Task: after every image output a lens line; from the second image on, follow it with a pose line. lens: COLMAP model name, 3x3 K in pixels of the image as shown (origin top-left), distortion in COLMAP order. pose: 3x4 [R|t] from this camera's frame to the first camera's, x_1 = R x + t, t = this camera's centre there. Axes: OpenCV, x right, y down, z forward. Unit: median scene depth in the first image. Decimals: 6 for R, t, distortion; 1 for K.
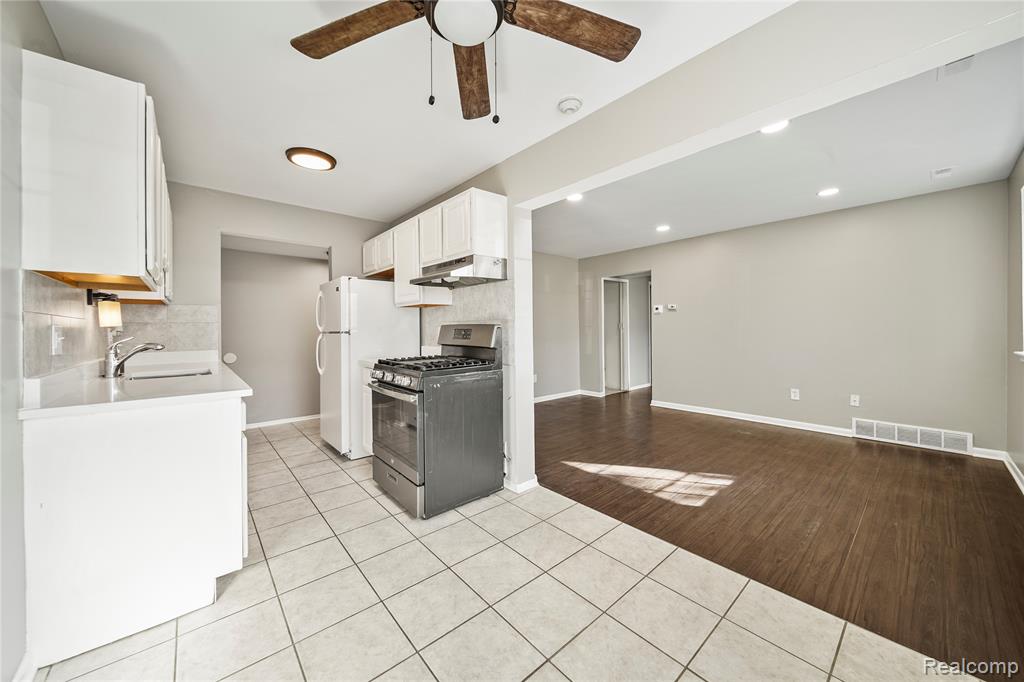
lens RADIAL K [[364.5, 0, 511.1], [0, 364.5, 333.8], [0, 0, 1]] dist [-0.002651, -0.000193]
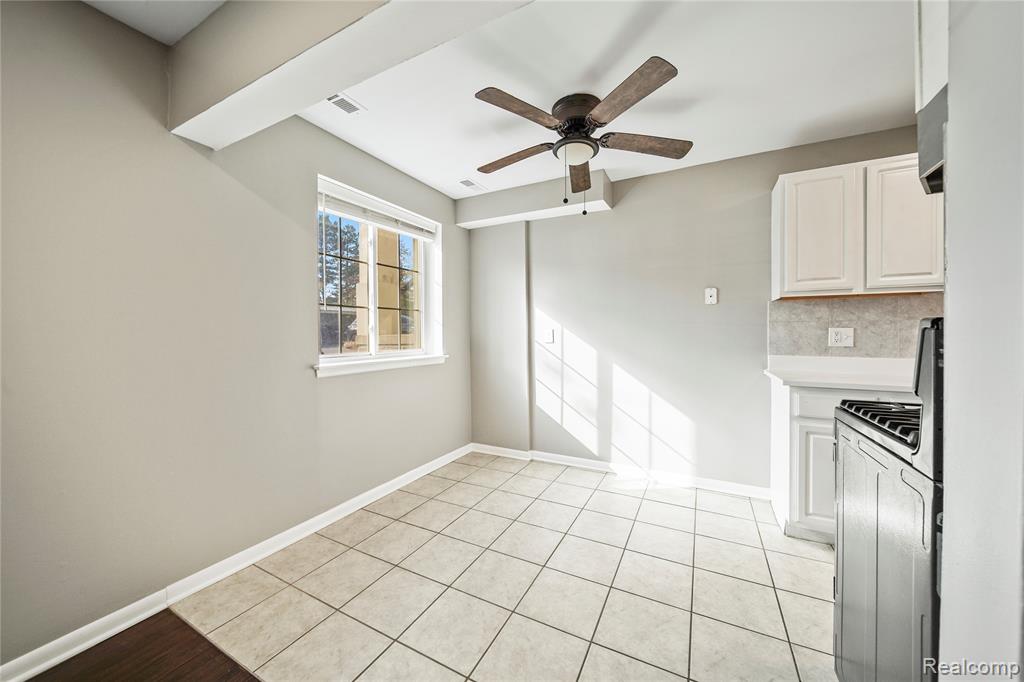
lens RADIAL K [[364.5, 0, 510.3], [0, 364.5, 337.5], [0, 0, 1]] dist [-0.002651, -0.000193]
pose [[-0.930912, 0.013450, -0.364995, 0.626451], [0.009027, 0.999864, 0.013821, -0.014107], [0.365131, 0.009572, -0.930907, 1.943917]]
